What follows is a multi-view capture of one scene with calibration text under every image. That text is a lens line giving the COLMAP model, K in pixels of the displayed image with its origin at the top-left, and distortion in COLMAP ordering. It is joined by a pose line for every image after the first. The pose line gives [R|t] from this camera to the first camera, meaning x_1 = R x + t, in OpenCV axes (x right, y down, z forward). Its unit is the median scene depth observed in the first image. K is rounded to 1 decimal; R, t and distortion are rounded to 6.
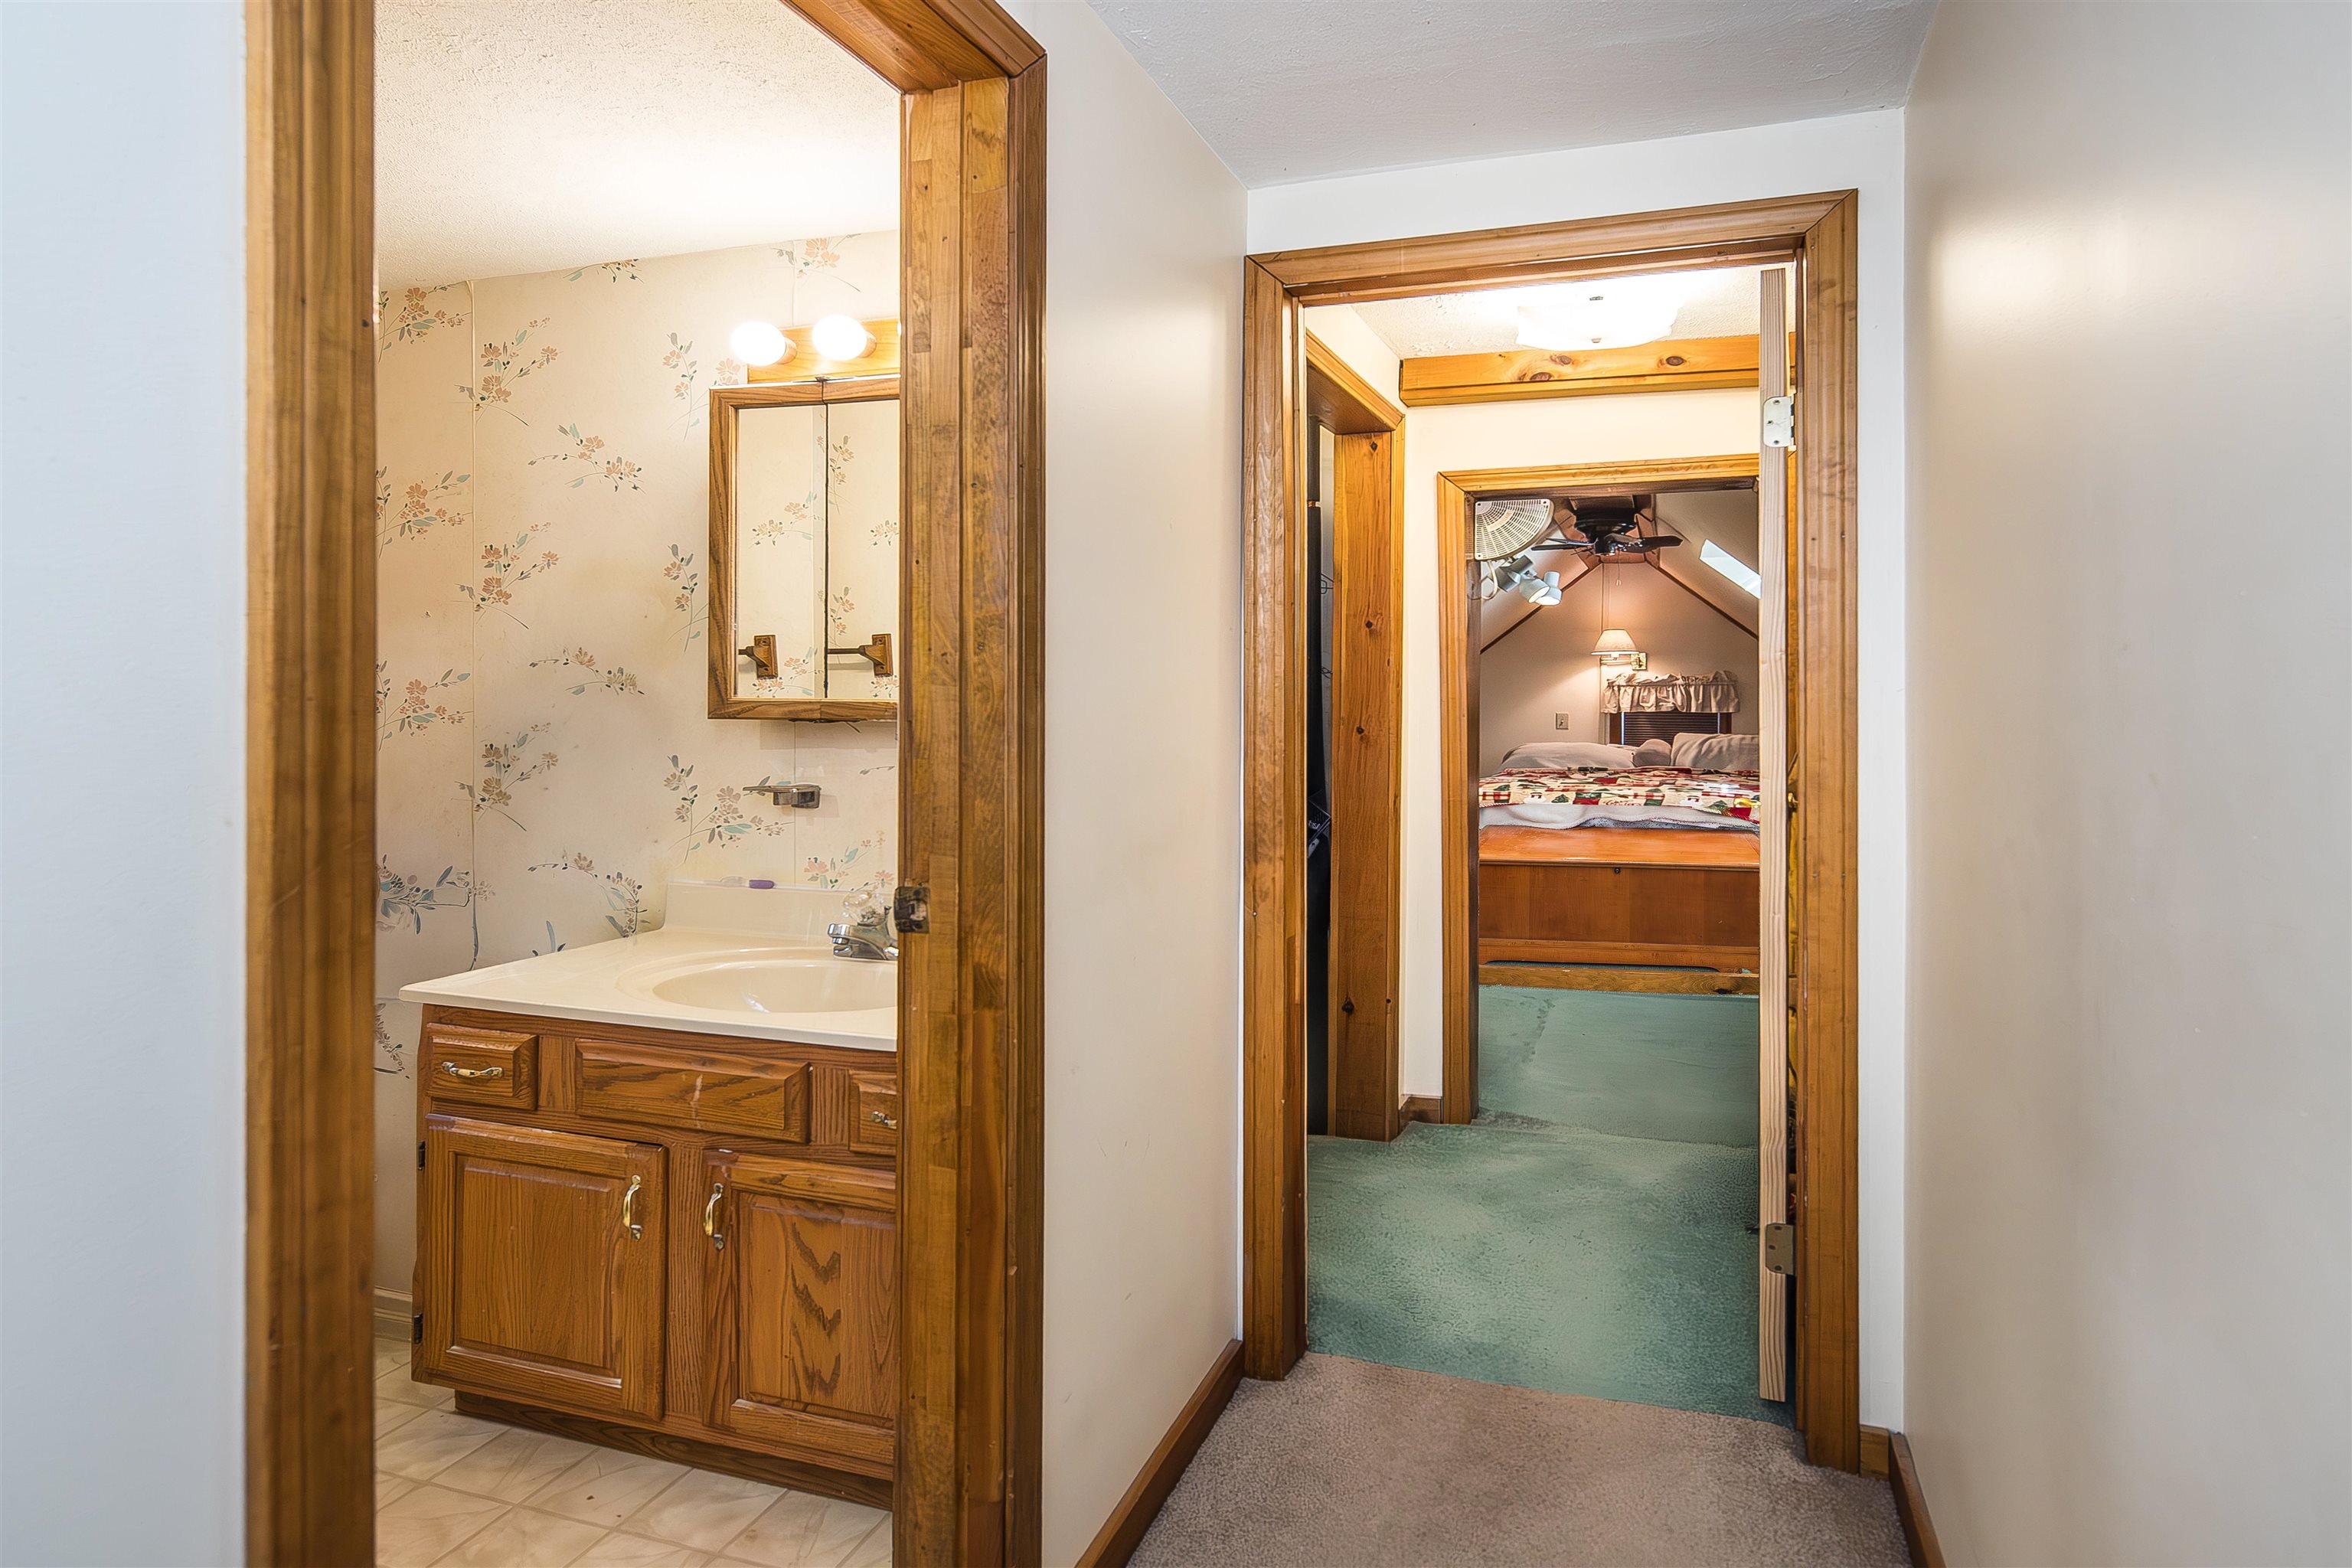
lens RADIAL K [[1154.9, 0, 1125.0], [0, 1154.9, 684.1], [0, 0, 1]] dist [0.009122, -0.000106]
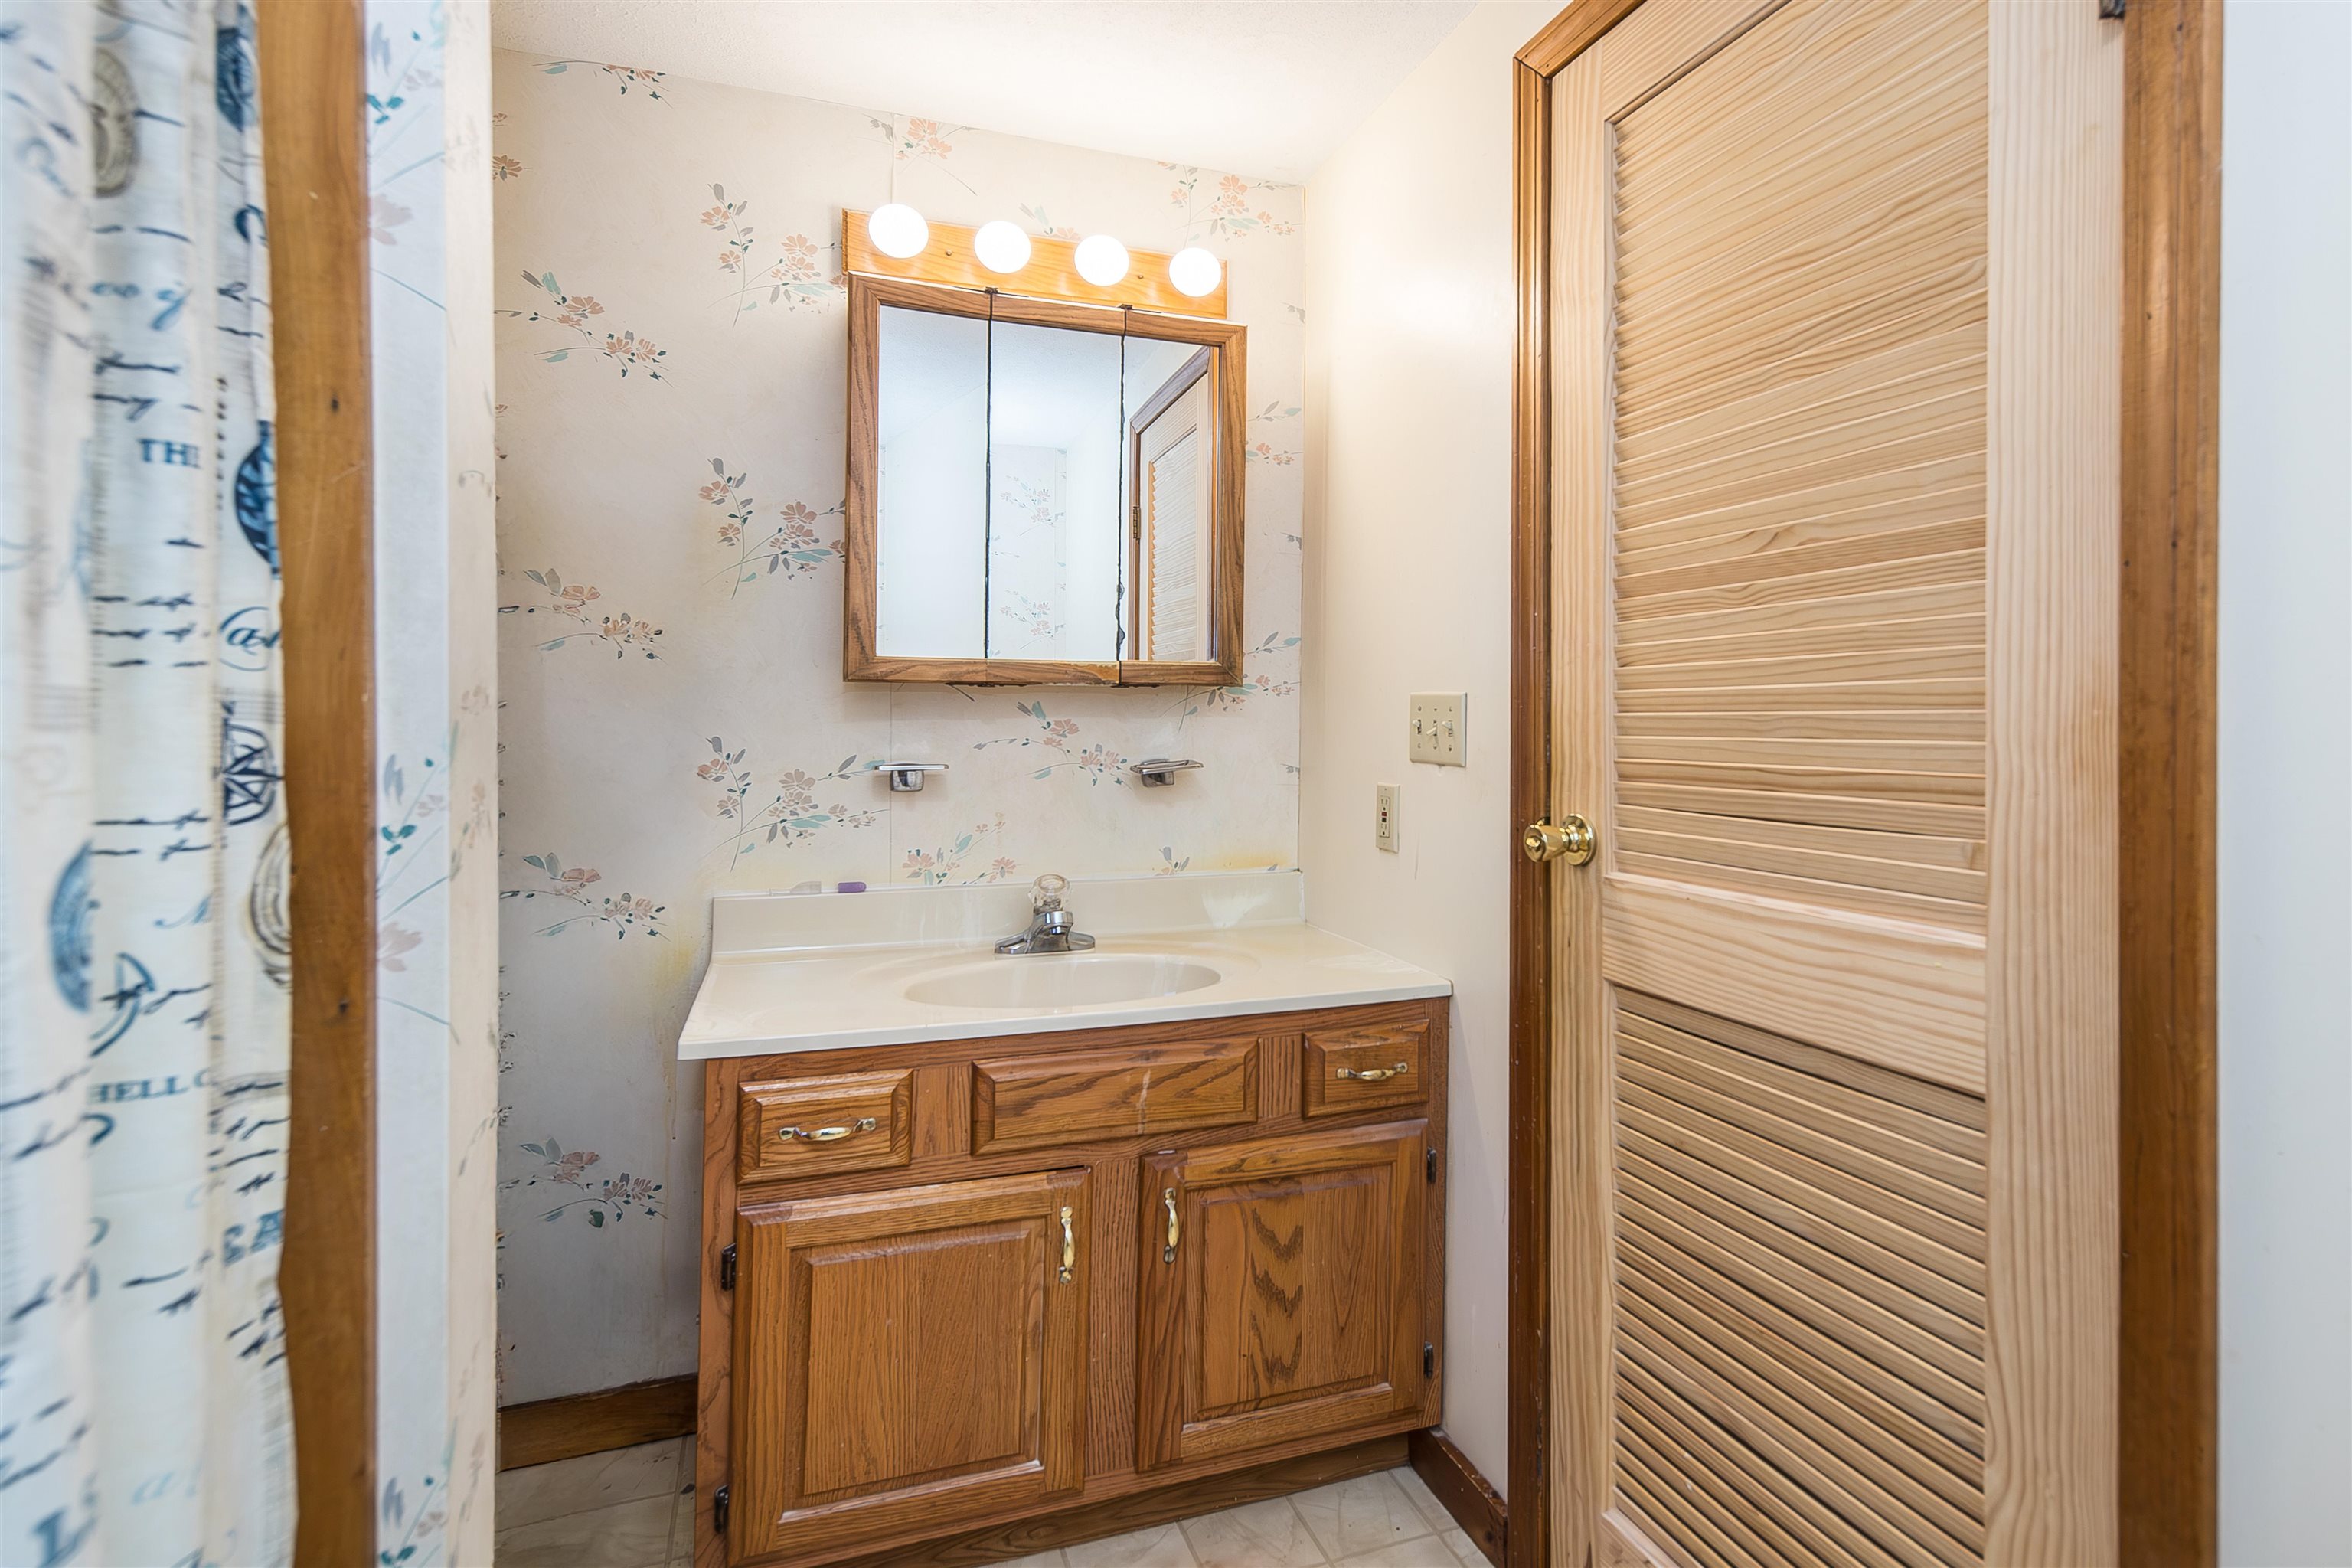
lens RADIAL K [[1154.9, 0, 1321.8], [0, 1154.9, 681.8], [0, 0, 1]] dist [0.009122, -0.000106]
pose [[0.808002, 0.008475, 0.589119, -0.765835], [-0.004678, 0.999957, -0.007970, 0.047763], [-0.589162, 0.003684, 0.808007, 0.207468]]
